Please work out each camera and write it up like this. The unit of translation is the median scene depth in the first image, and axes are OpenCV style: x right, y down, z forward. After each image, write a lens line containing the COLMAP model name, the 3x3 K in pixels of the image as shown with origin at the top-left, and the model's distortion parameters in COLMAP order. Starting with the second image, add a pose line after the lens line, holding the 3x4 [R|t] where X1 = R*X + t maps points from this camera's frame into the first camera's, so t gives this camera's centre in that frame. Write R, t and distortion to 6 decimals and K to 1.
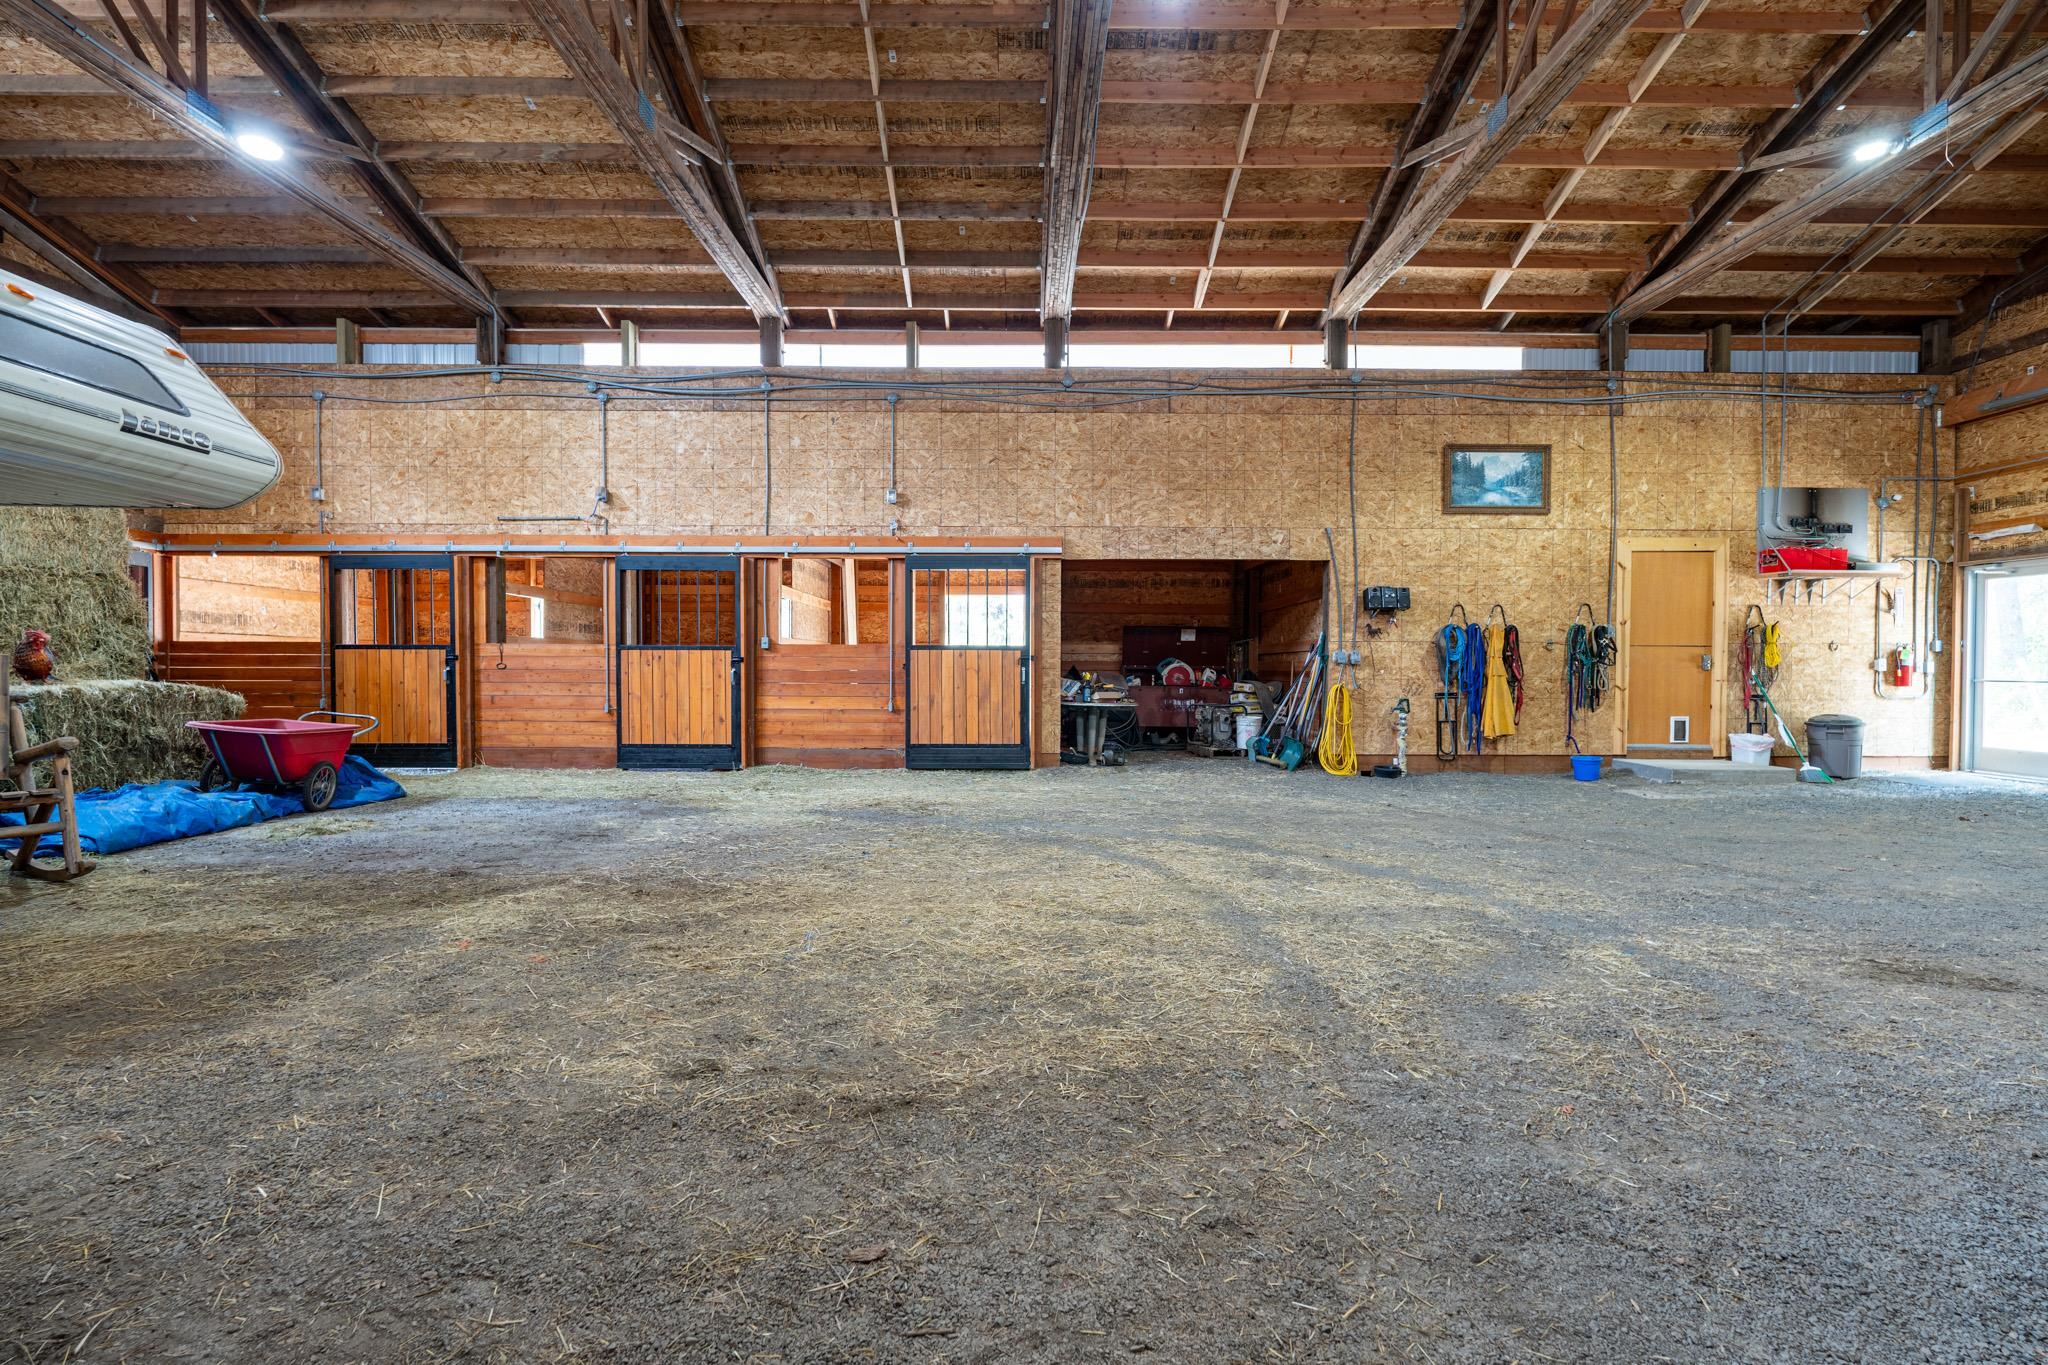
lens RADIAL K [[899.3, 0, 1024.0], [0, 899.3, 682.5], [0, 0, 1]] dist [-0.002879, 0.000019]
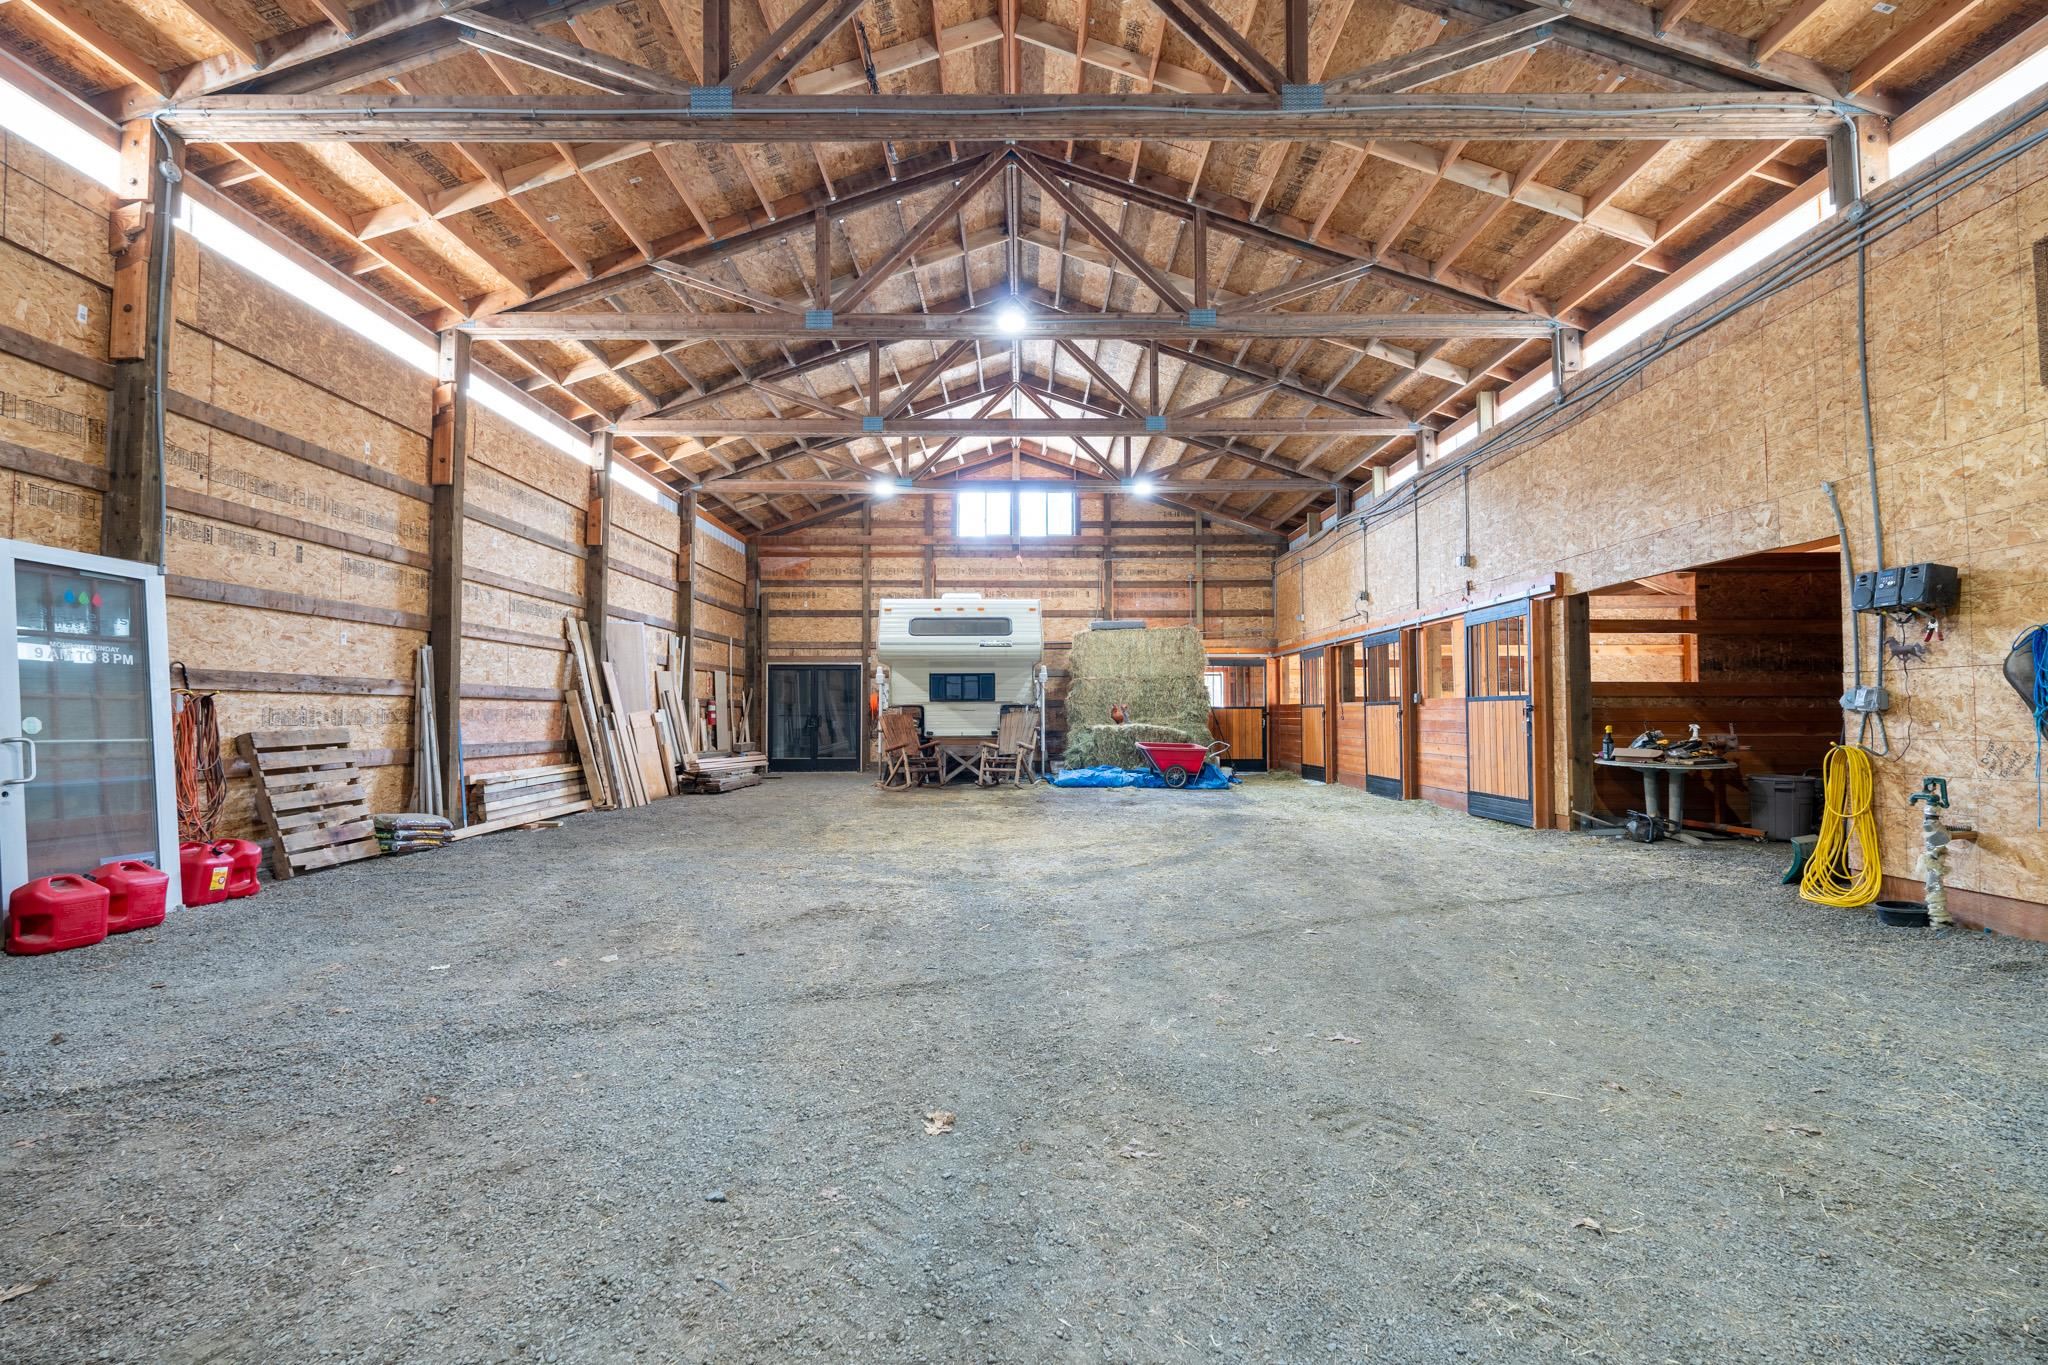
lens RADIAL K [[899.3, 0, 1024.0], [0, 899.3, 682.5], [0, 0, 1]] dist [-0.002879, 0.000019]
pose [[-0.008313, -0.041143, -0.999119, 0.928975], [-0.018447, 0.998990, -0.040984, -0.005691], [0.999795, 0.018090, -0.009064, 0.476113]]
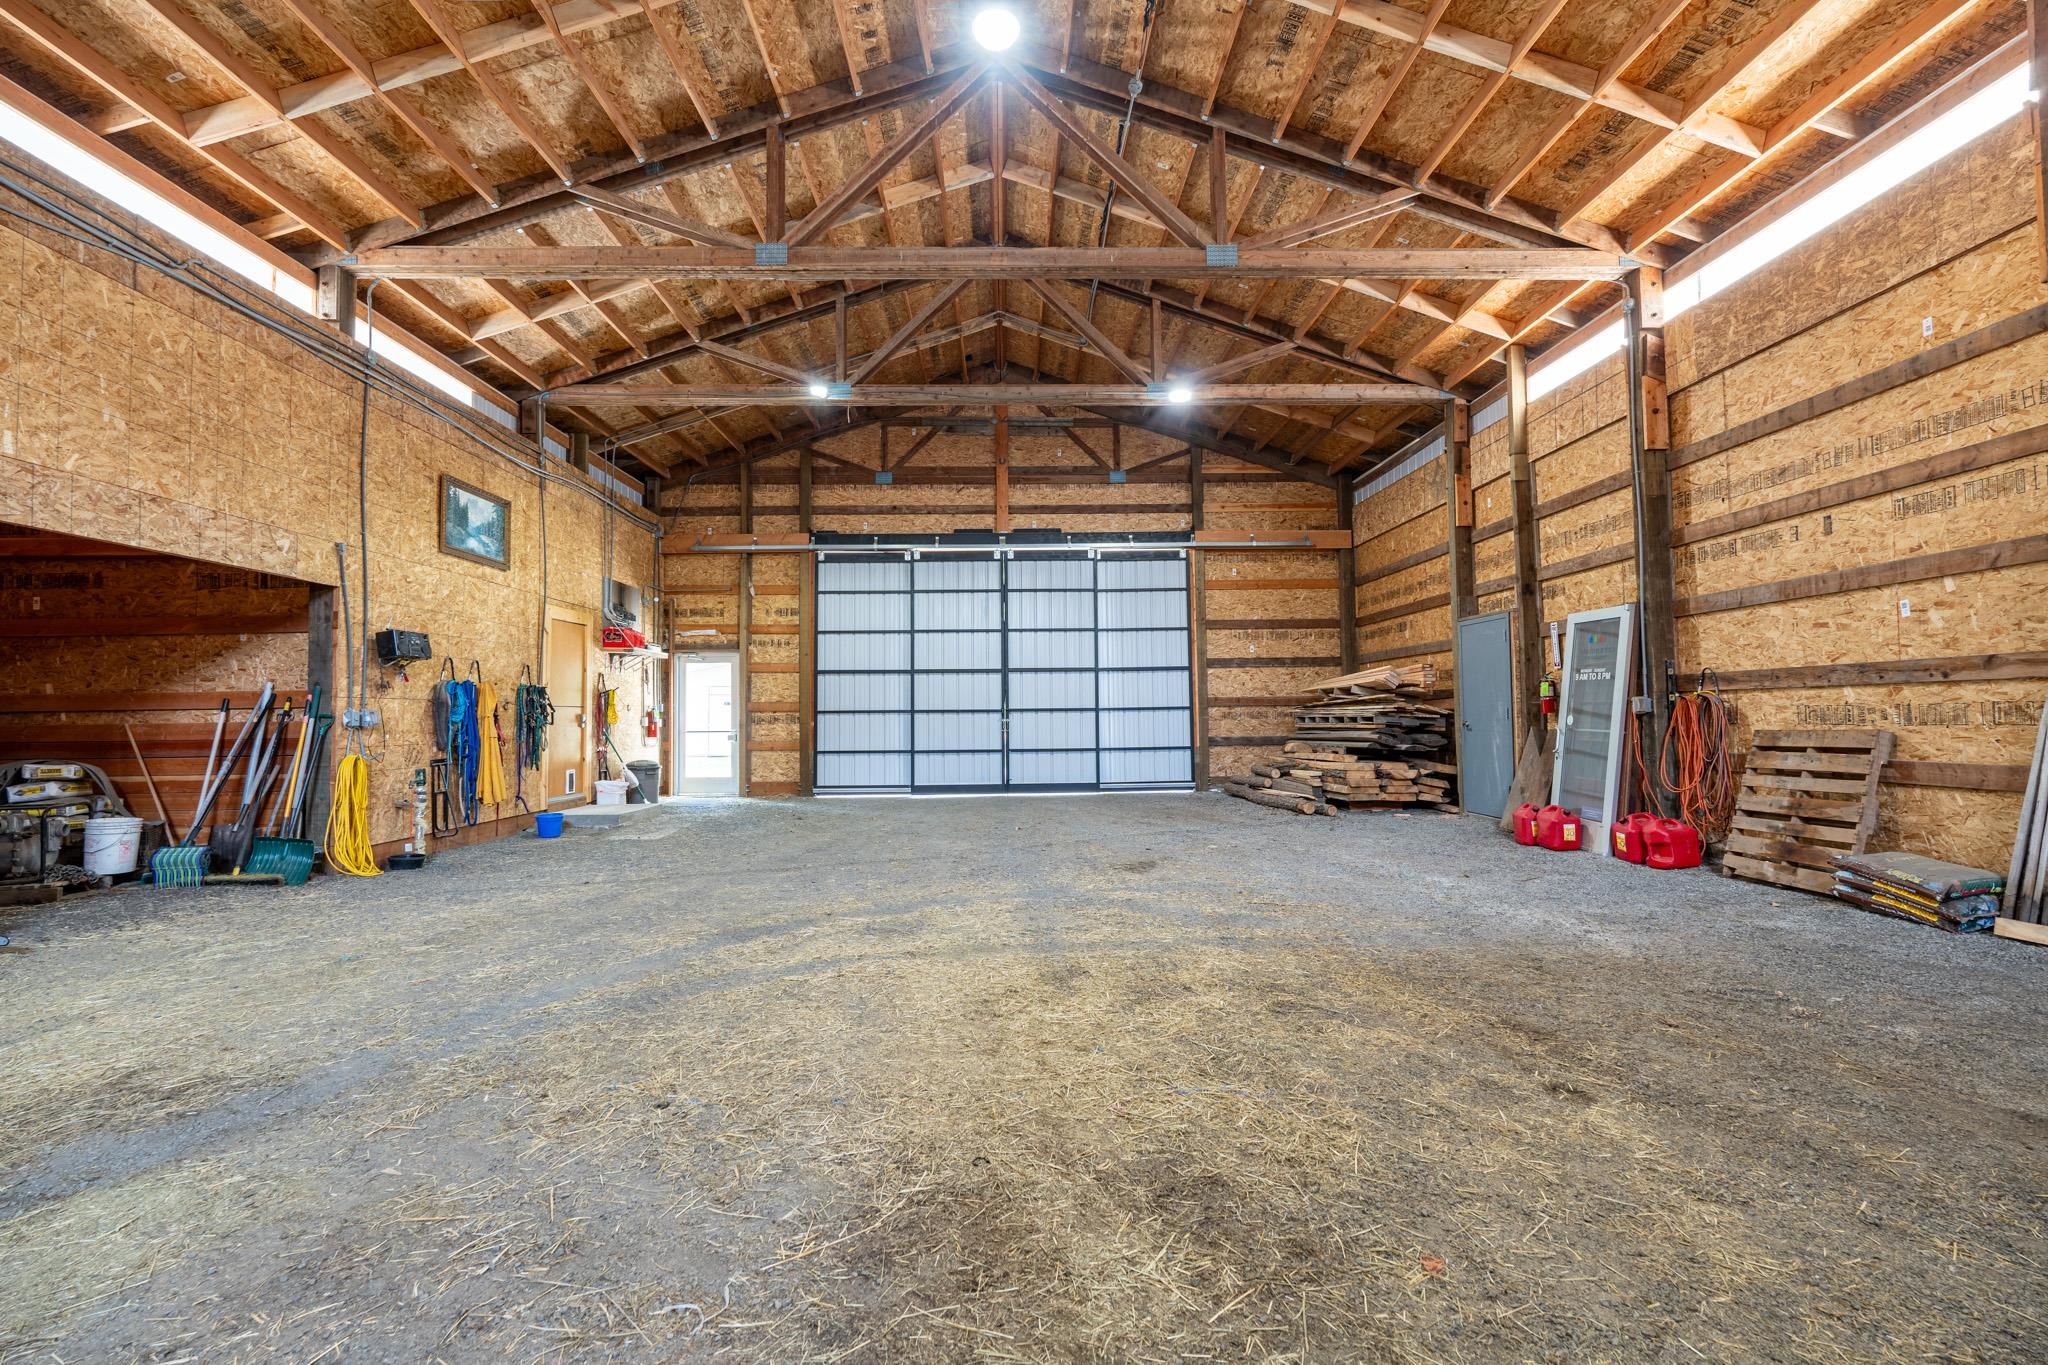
lens RADIAL K [[899.3, 0, 1024.0], [0, 899.3, 682.5], [0, 0, 1]] dist [-0.002879, 0.000019]
pose [[-0.012753, 0.033603, 0.999354, -0.400902], [0.031212, 0.998962, -0.033191, -0.015674], [-0.999431, 0.030768, -0.013789, 0.452716]]
